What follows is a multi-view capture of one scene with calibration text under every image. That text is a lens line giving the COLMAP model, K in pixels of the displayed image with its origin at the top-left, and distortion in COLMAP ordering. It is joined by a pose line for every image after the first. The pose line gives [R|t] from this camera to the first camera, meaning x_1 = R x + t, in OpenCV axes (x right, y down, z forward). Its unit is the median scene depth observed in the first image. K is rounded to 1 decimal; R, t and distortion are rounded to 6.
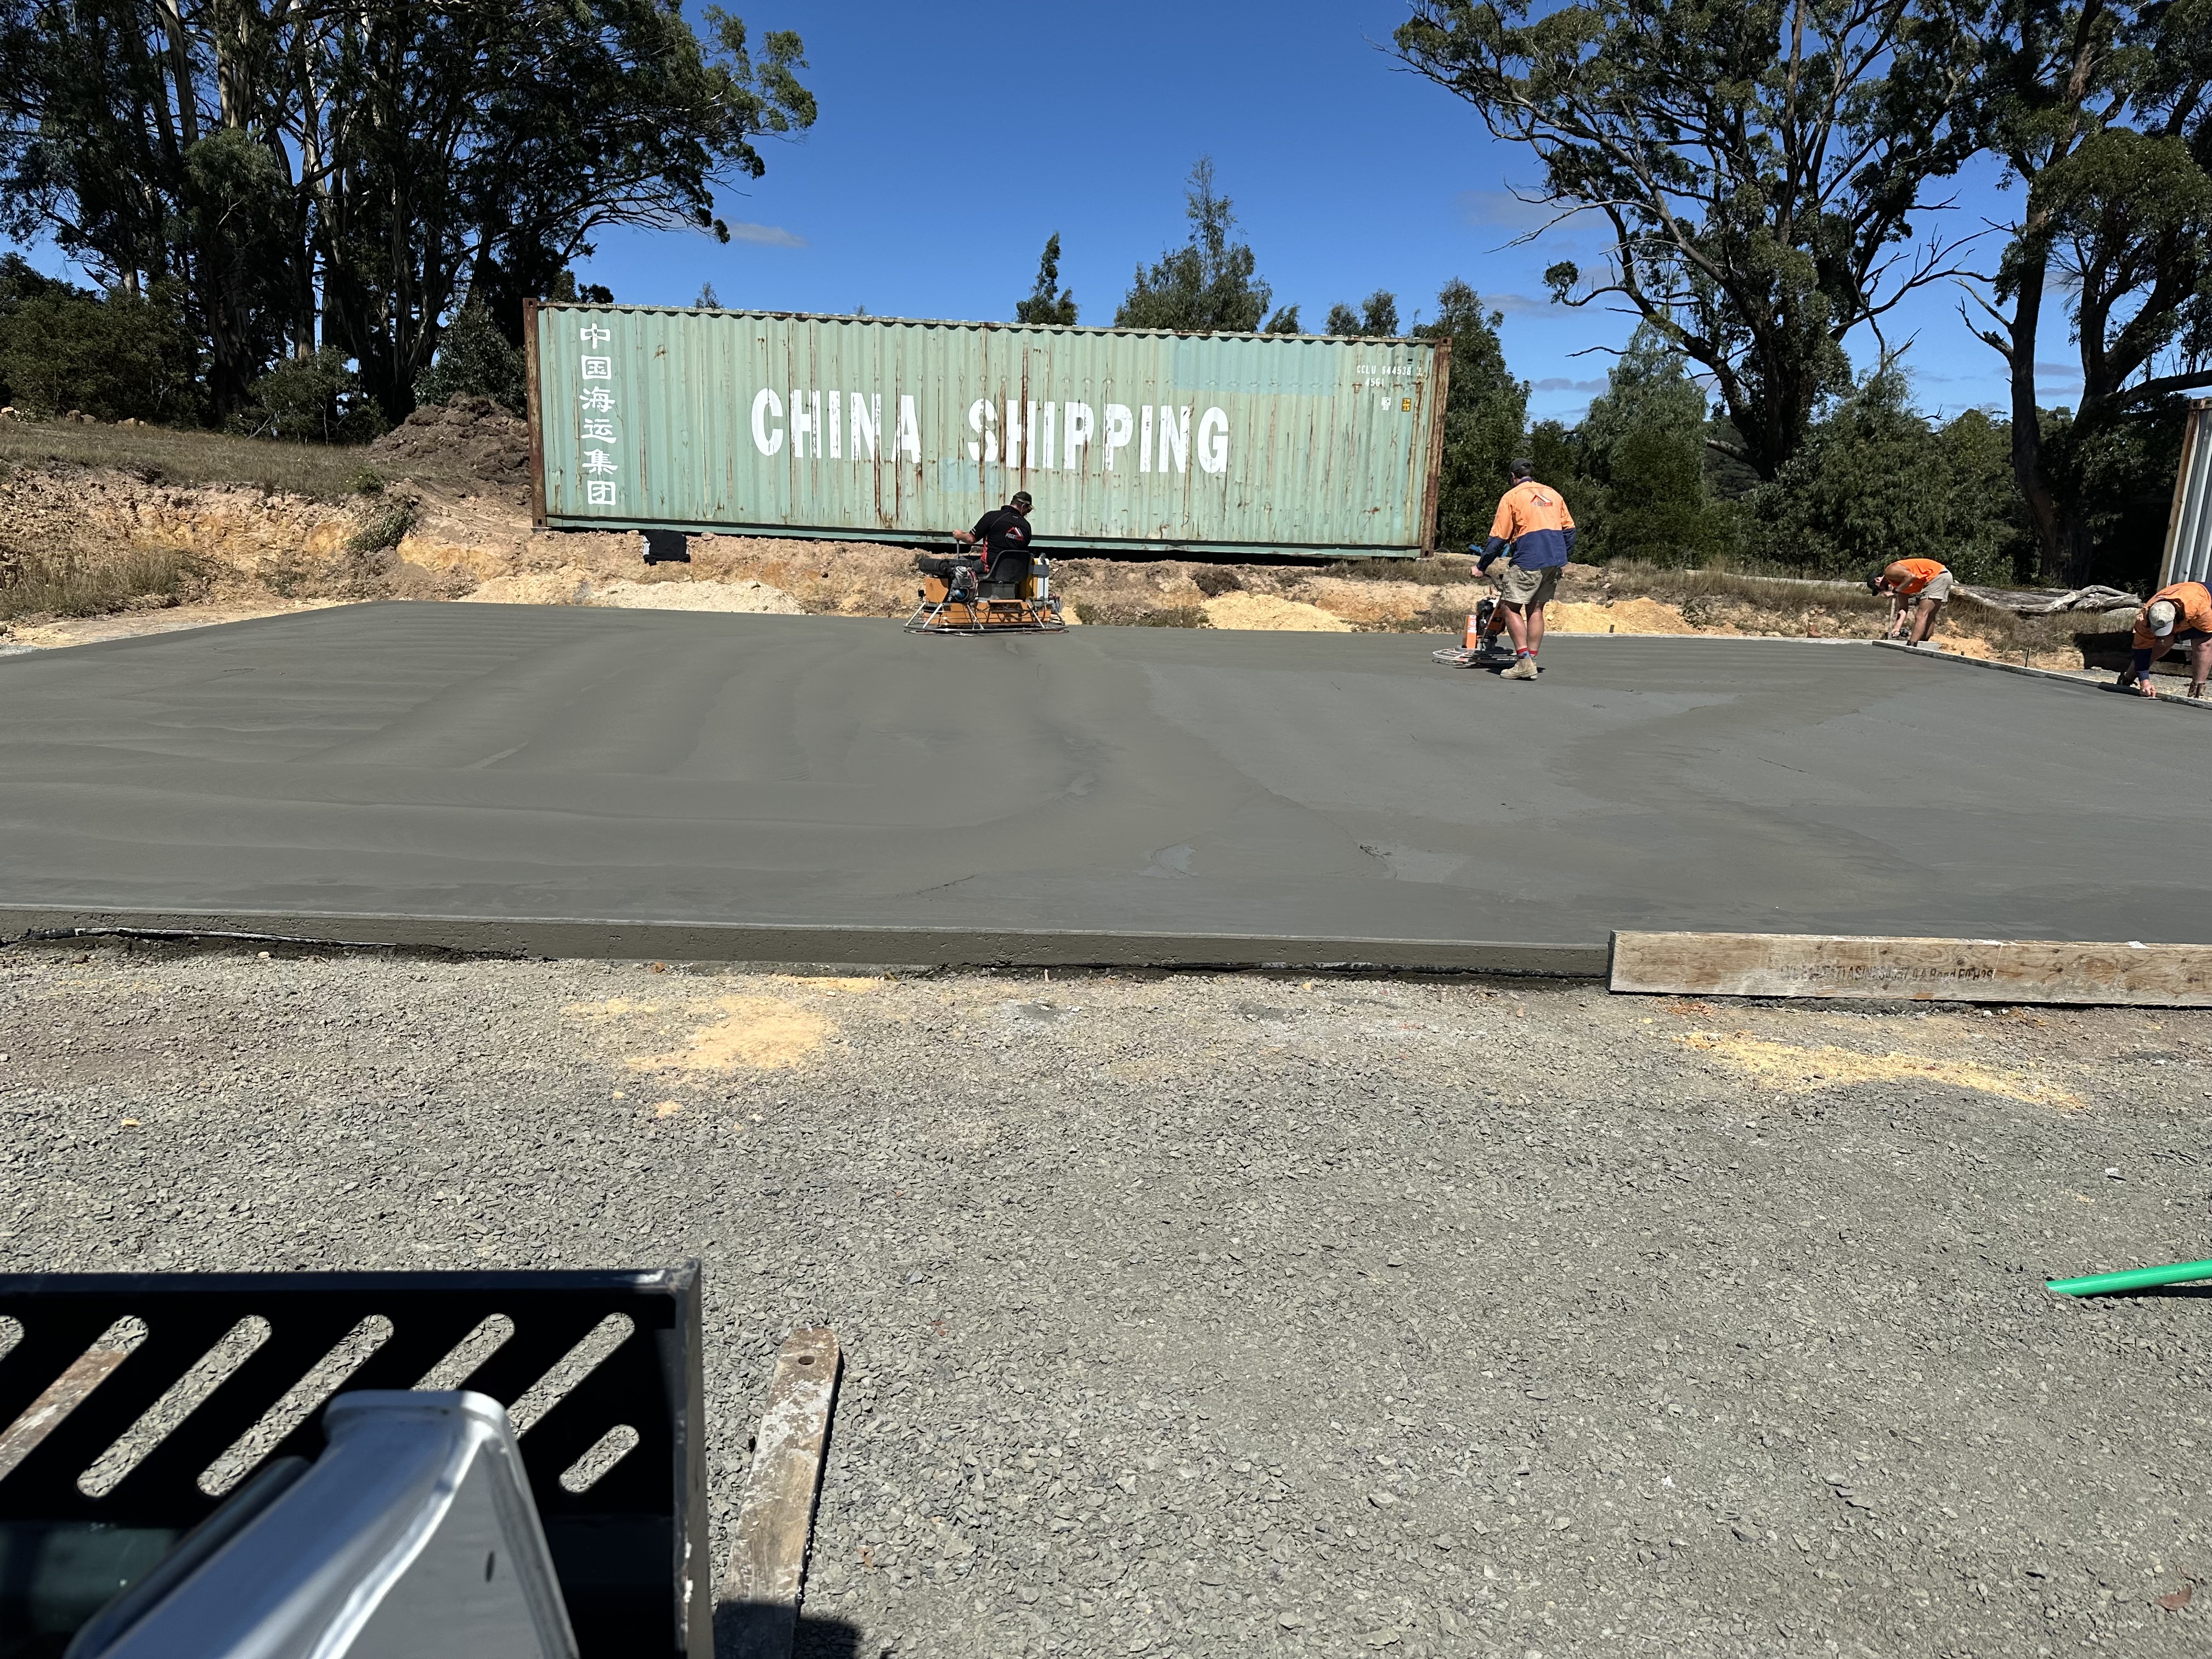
lens RADIAL K [[1563.1, 0, 1112.6], [0, 1563.1, 830.8], [0, 0, 1]] dist [0.029003, -0.021538]
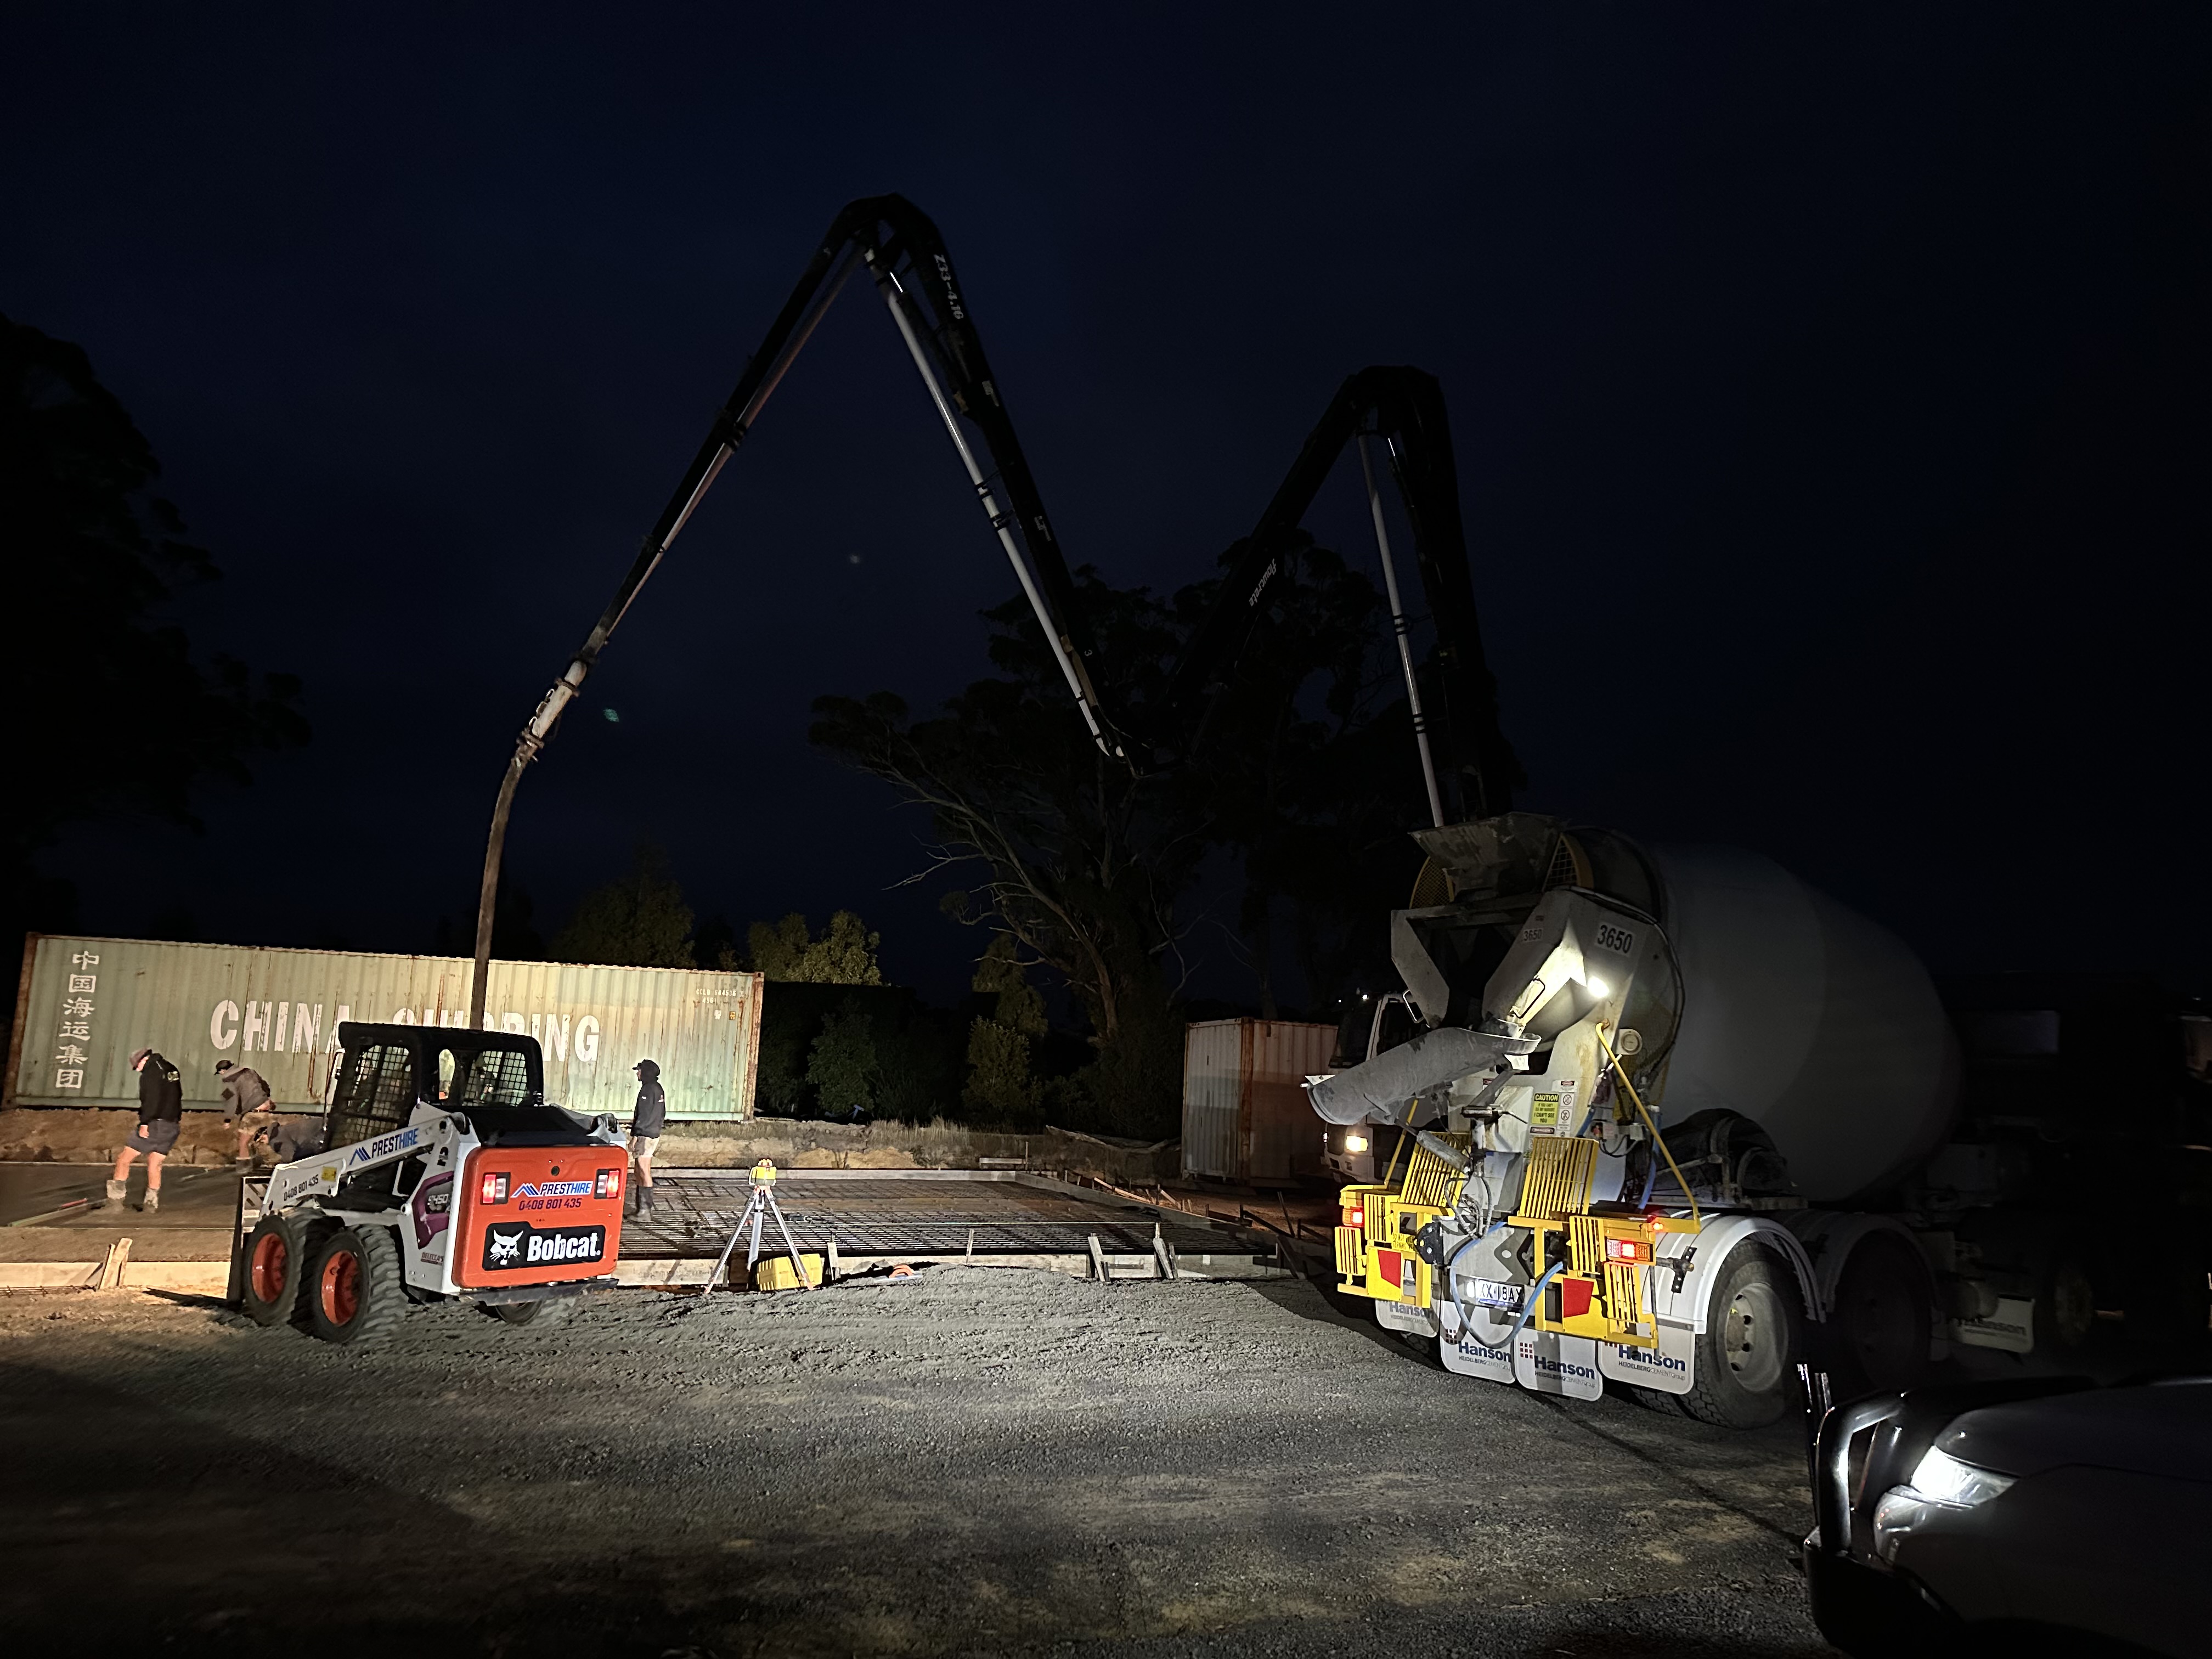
lens RADIAL K [[1563.1, 0, 1109.8], [0, 1563.1, 843.4], [0, 0, 1]] dist [0.029003, -0.021538]
pose [[0.954989, 0.041935, 0.293662, 0.093654], [0.066384, 0.934639, -0.349346, 0.106759], [-0.289118, 0.353116, 0.889786, -0.438502]]
